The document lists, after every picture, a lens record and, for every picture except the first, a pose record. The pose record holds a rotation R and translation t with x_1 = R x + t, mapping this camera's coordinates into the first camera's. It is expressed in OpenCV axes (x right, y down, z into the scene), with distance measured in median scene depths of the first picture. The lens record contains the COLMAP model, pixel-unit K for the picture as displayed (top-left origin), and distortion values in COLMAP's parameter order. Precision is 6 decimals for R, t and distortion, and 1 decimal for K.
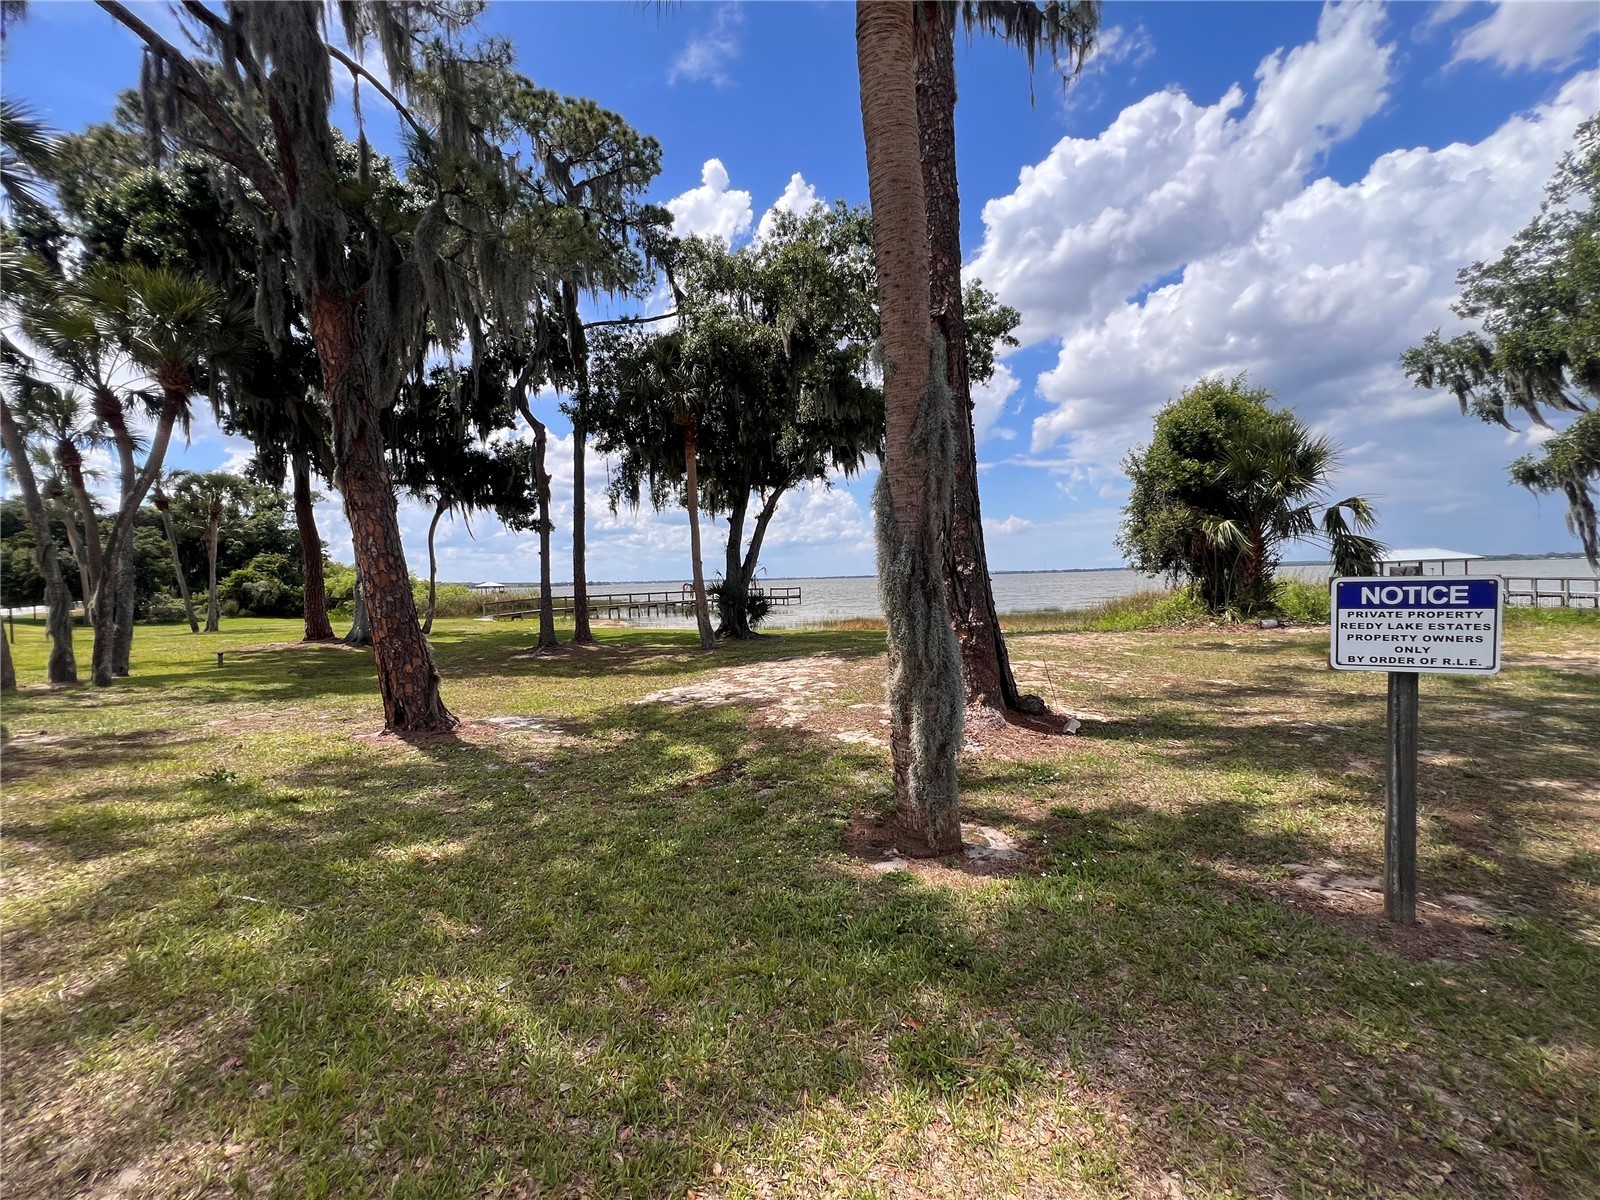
lens RADIAL K [[642.5, 0, 810.2], [0, 642.5, 605.8], [0, 0, 1]] dist [0.000891, 0.000035]
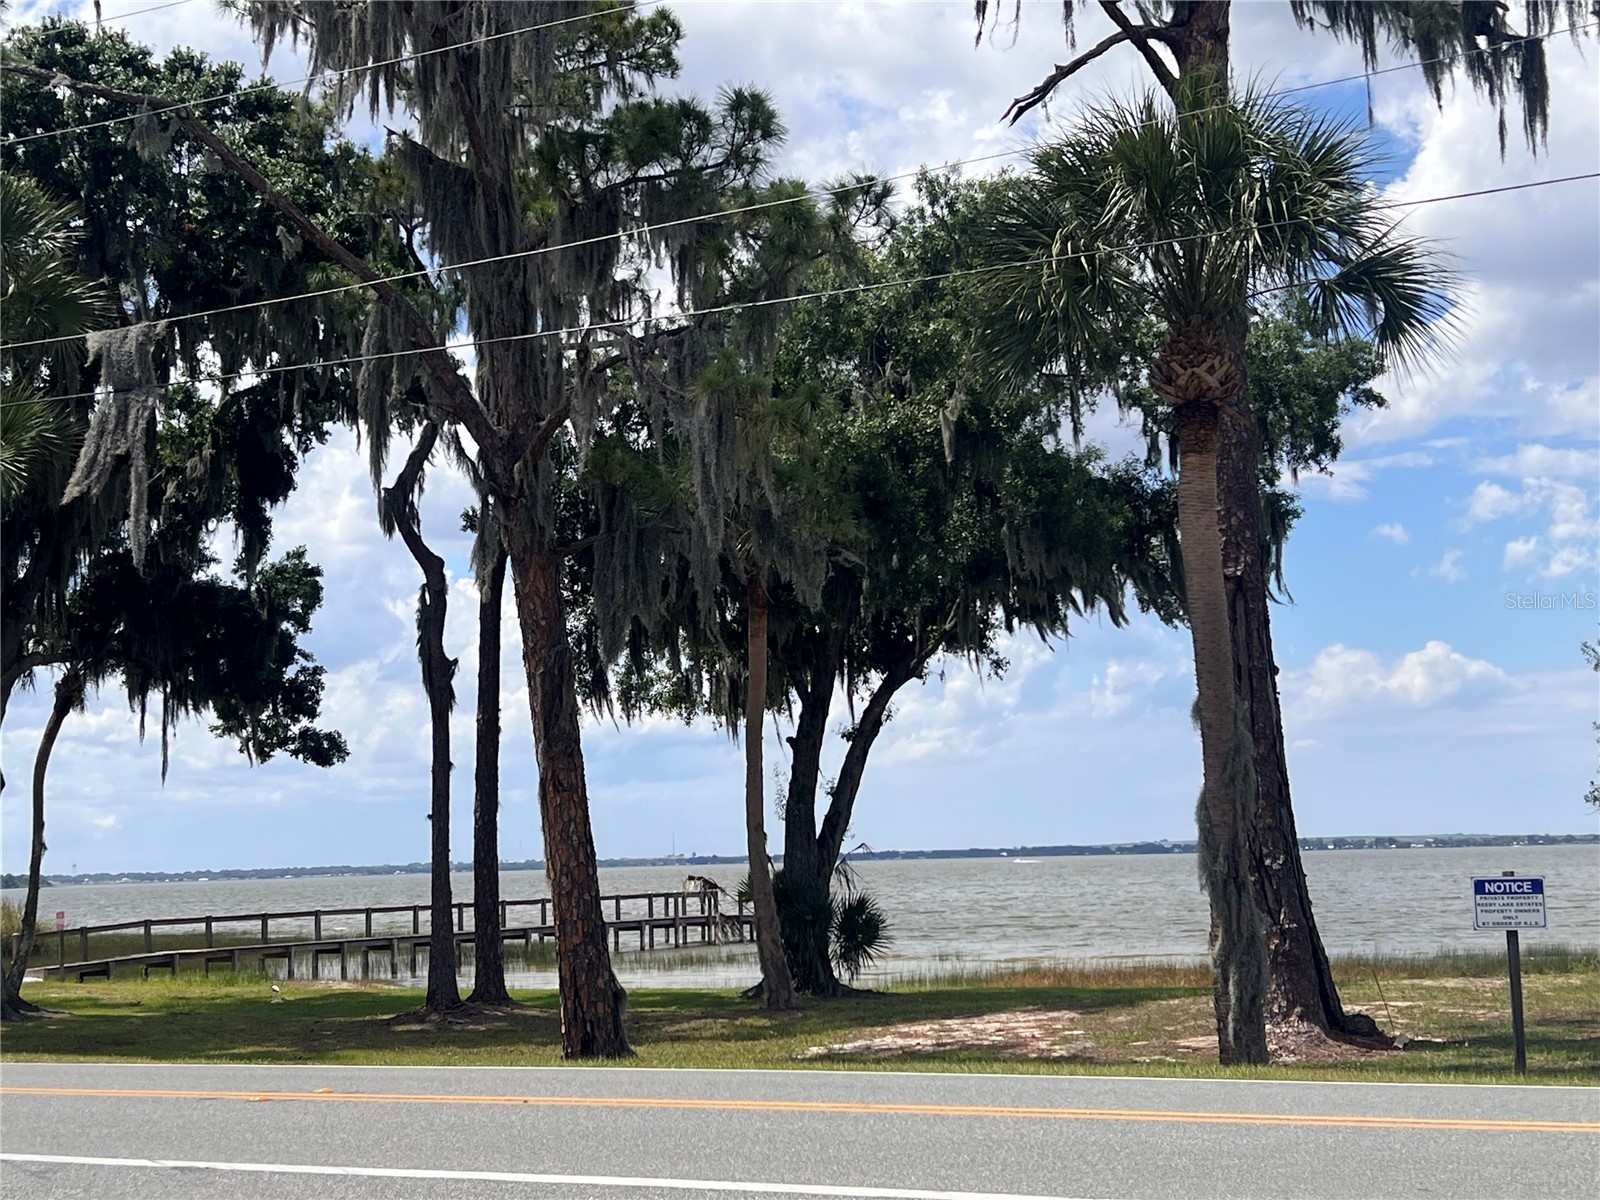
lens RADIAL K [[2287.8, 0, 796.7], [0, 2287.8, 608.8], [0, 0, 1]] dist [0.106601, 0.000000]
pose [[0.999942, 0.001456, 0.010674, -0.442122], [0.000174, 0.988508, -0.151168, 0.074708], [-0.010771, 0.151161, 0.988450, -2.140938]]
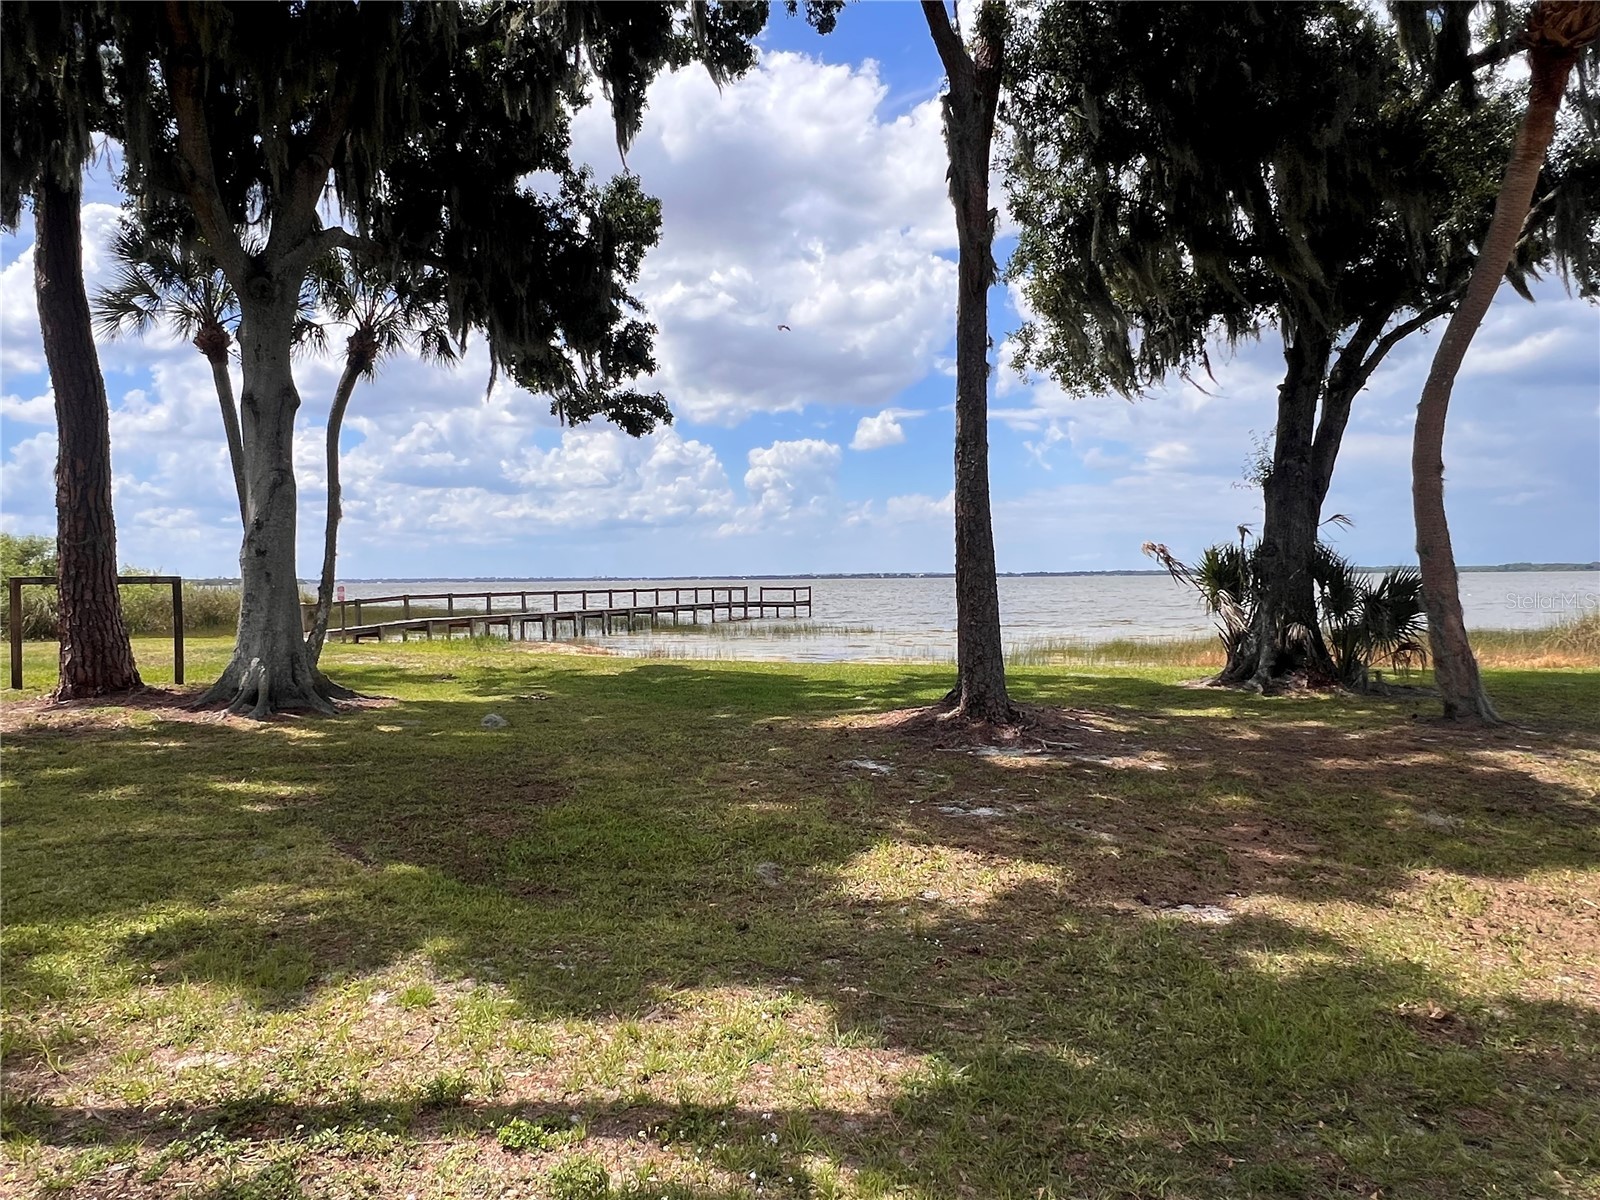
lens RADIAL K [[1003.0, 0, 794.7], [0, 1003.0, 596.0], [0, 0, 1]] dist [0.000355, 0.000362]
pose [[0.988007, 0.015077, 0.153672, -1.640317], [-0.010852, 0.999541, -0.028299, 0.040553], [-0.154029, 0.026292, 0.987717, 1.424684]]
